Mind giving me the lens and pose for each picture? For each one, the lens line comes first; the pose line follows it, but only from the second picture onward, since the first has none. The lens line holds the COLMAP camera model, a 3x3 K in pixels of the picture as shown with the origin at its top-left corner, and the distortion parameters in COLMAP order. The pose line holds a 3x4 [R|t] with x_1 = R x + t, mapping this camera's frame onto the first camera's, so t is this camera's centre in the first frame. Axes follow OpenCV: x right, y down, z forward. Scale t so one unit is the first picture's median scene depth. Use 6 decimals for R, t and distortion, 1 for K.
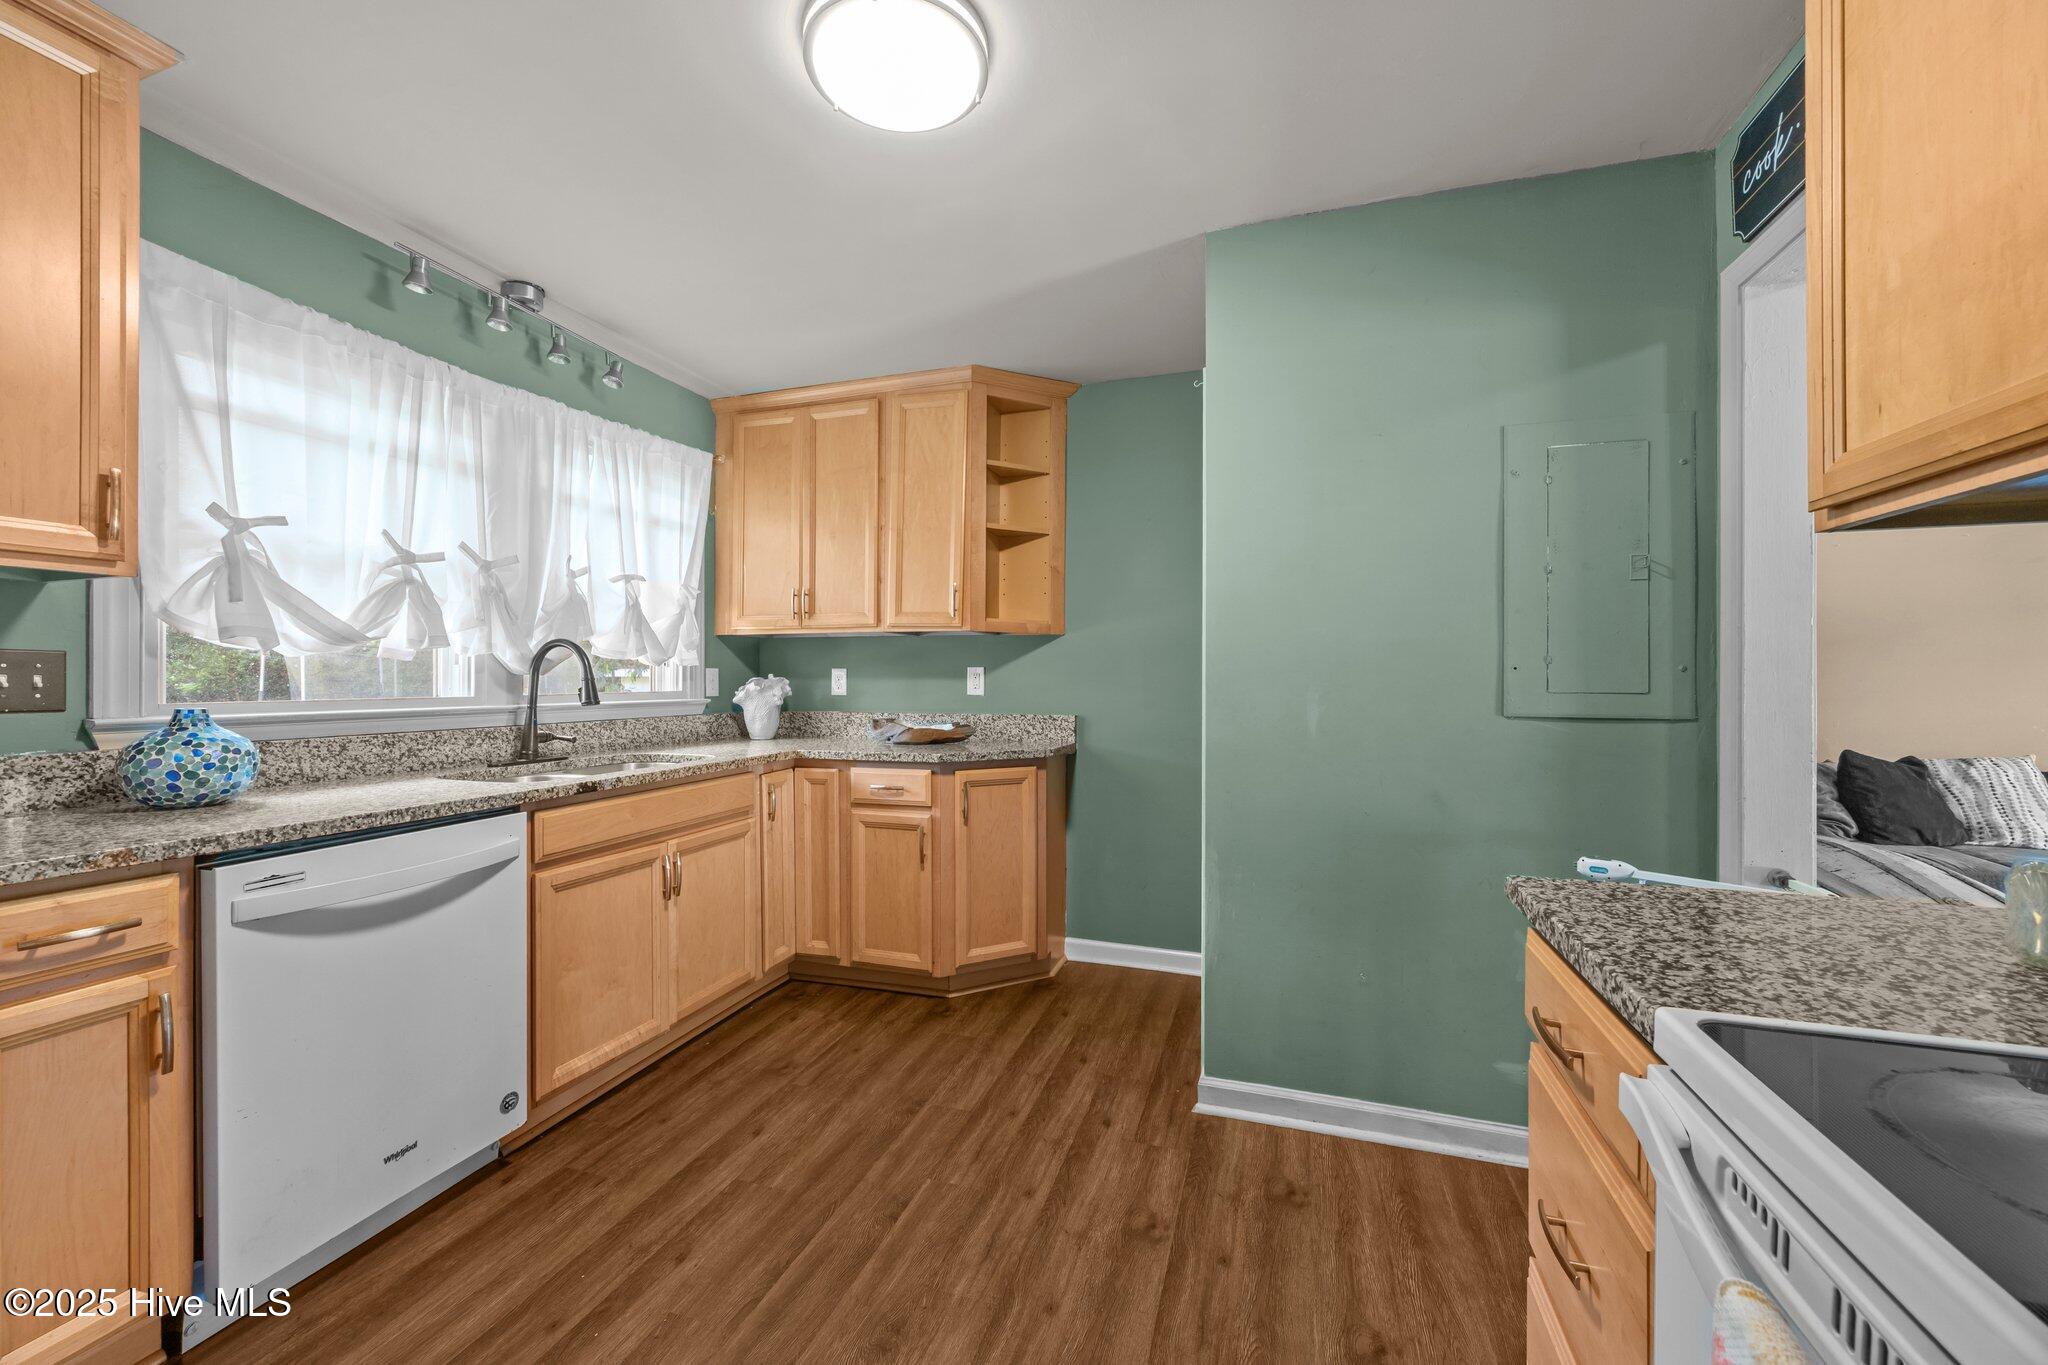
lens RADIAL K [[788.9, 0, 1019.2], [0, 788.9, 679.7], [0, 0, 1]] dist [-0.001945, -0.000246]
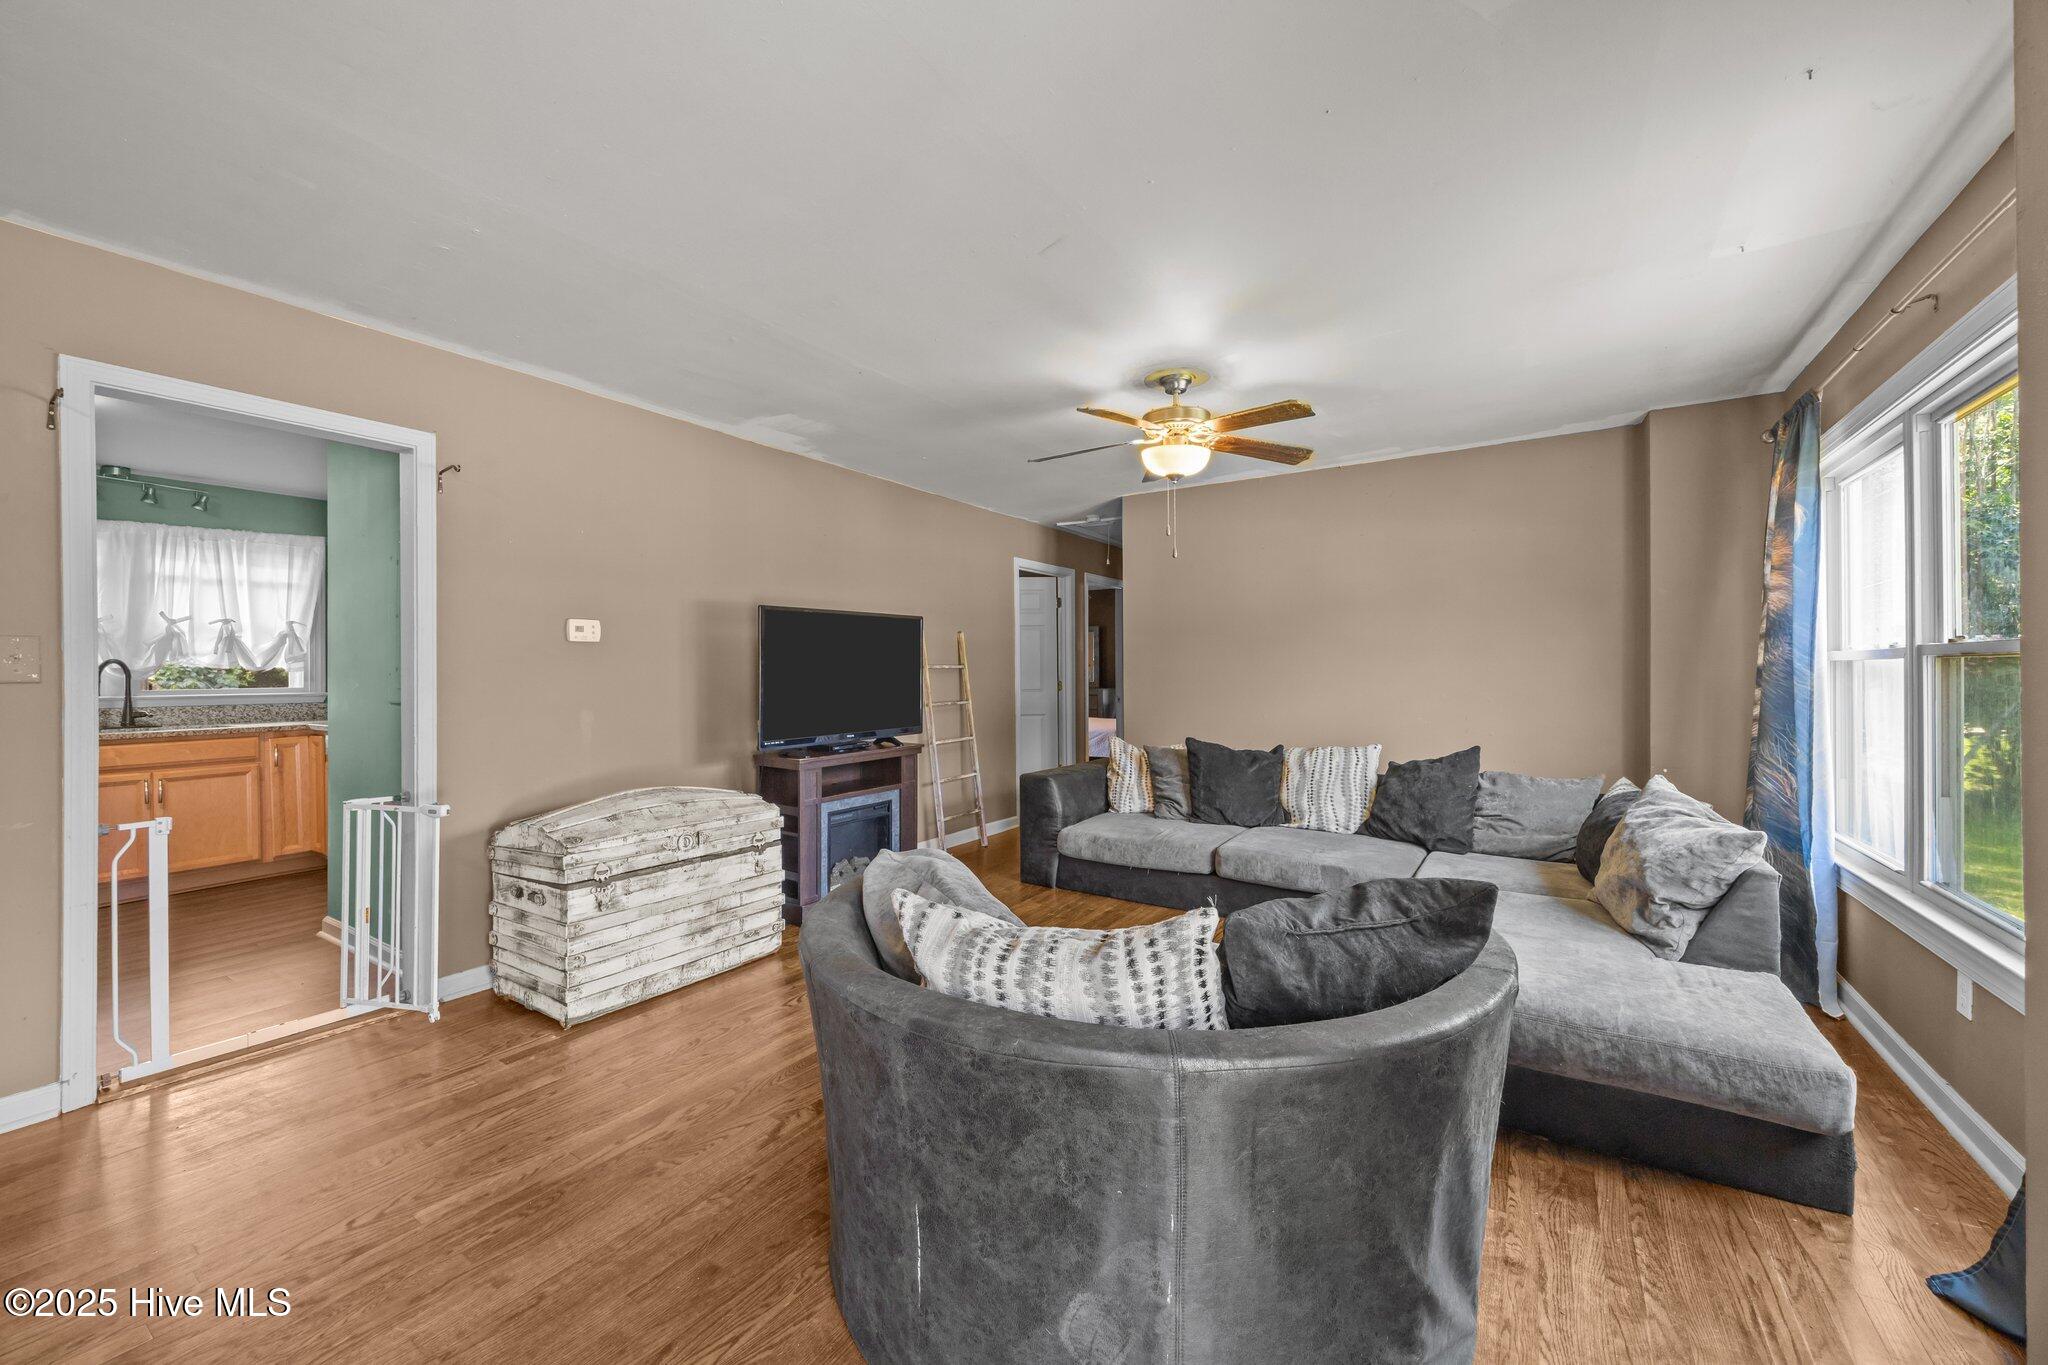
lens RADIAL K [[788.9, 0, 1019.7], [0, 788.9, 672.9], [0, 0, 1]] dist [-0.001945, -0.000246]
pose [[0.967125, -0.008289, -0.254166, 1.840041], [0.007564, 0.999964, -0.003831, 0.000930], [0.254189, 0.001782, 0.967153, -0.222384]]
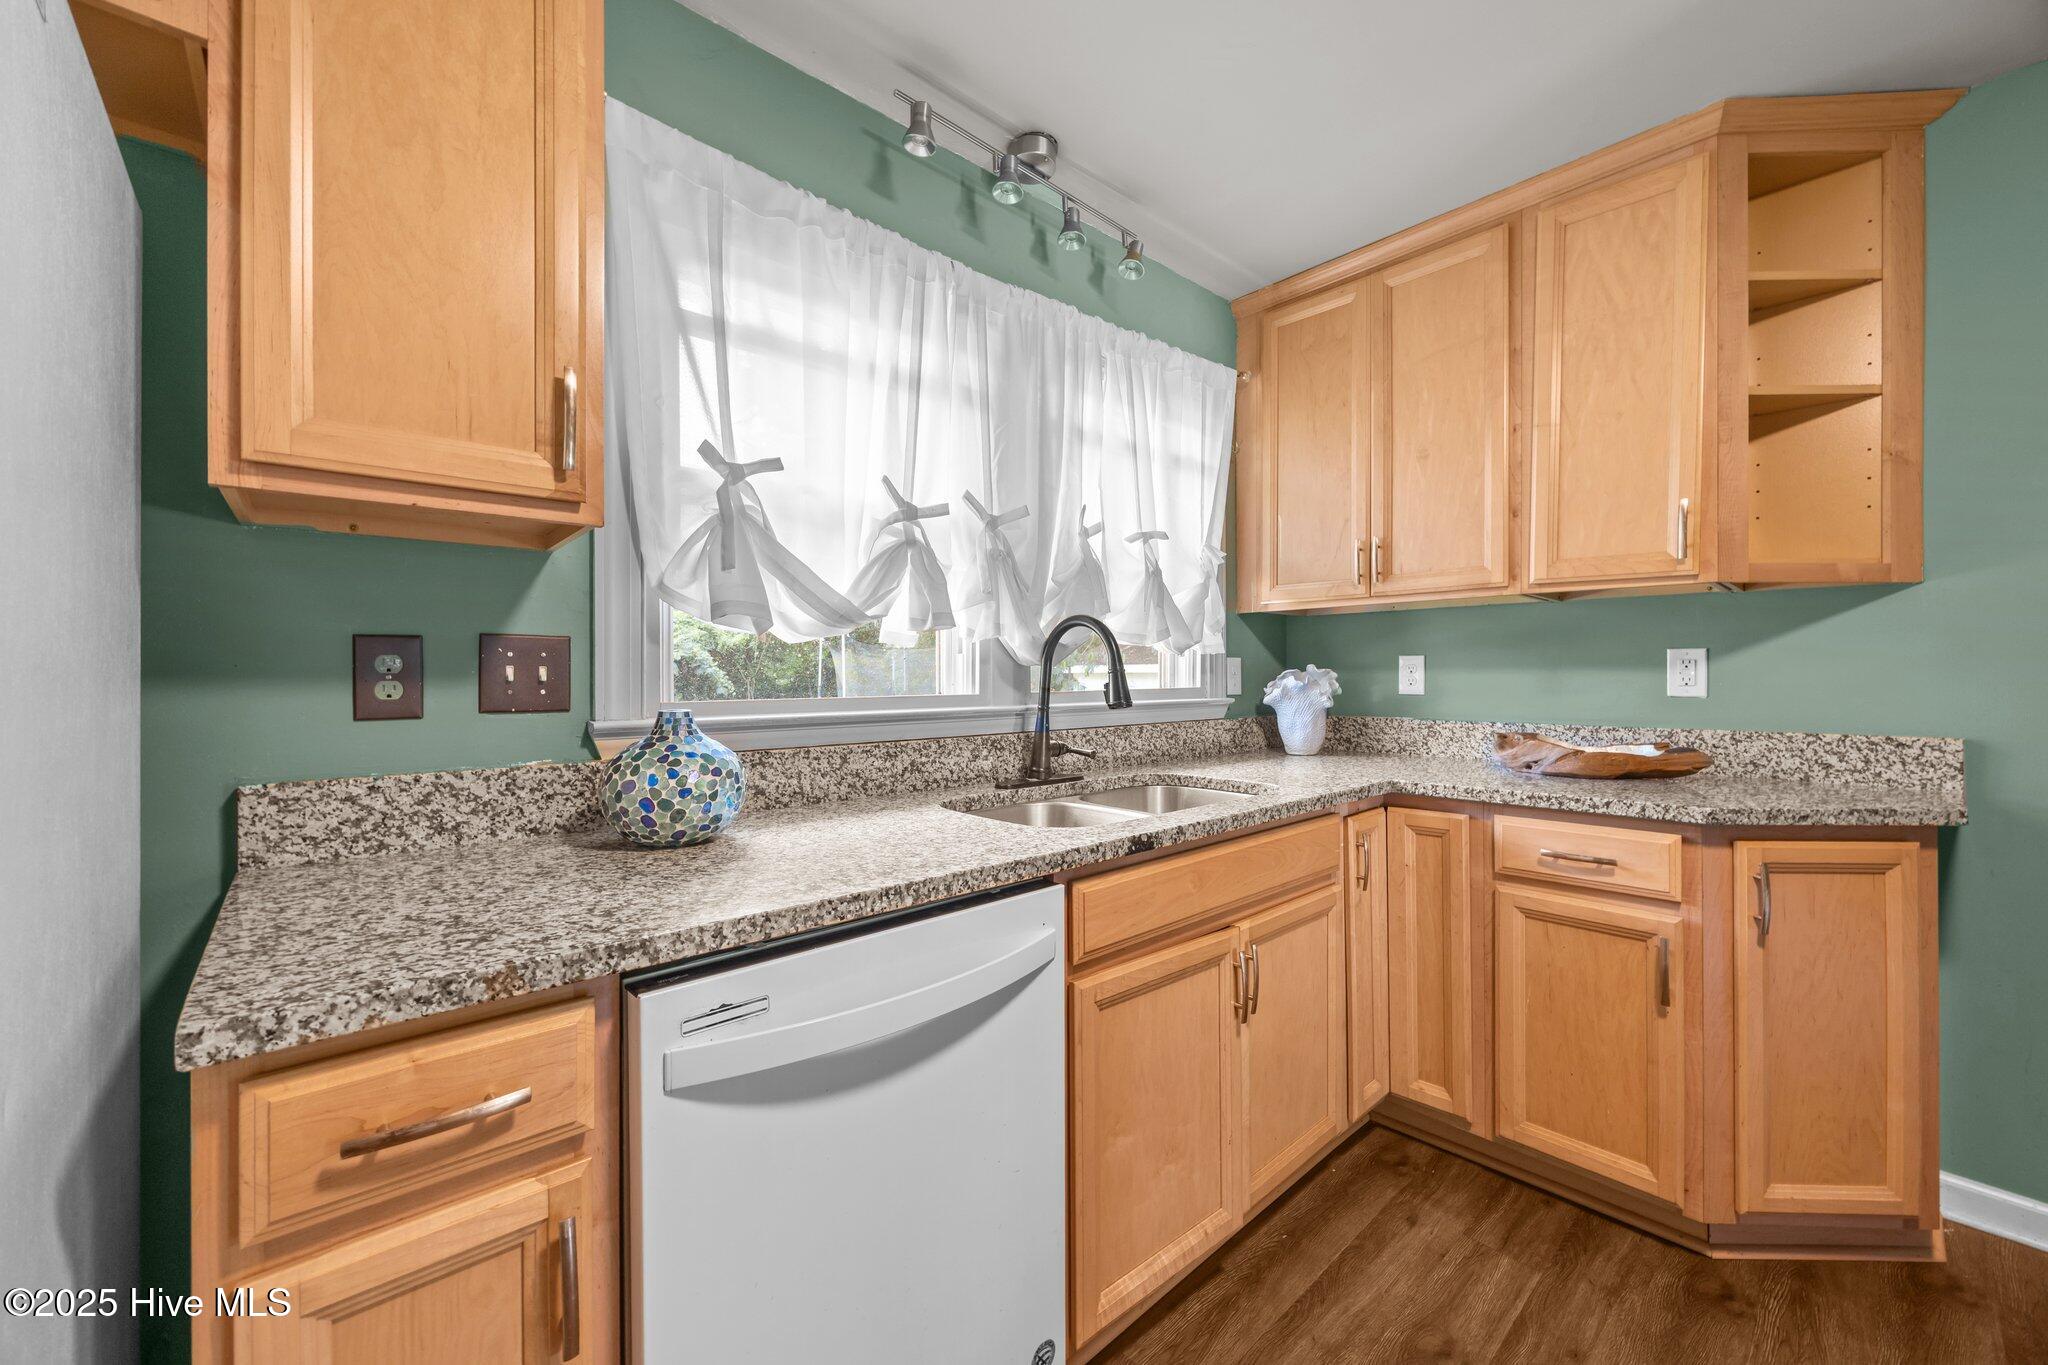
lens RADIAL K [[788.9, 0, 1028.3], [0, 788.9, 673.6], [0, 0, 1]] dist [-0.001945, -0.000246]
pose [[0.870372, -0.004725, -0.492372, -0.267233], [0.003507, 0.999988, -0.003397, 0.003723], [0.492382, 0.001230, 0.870379, 0.348314]]
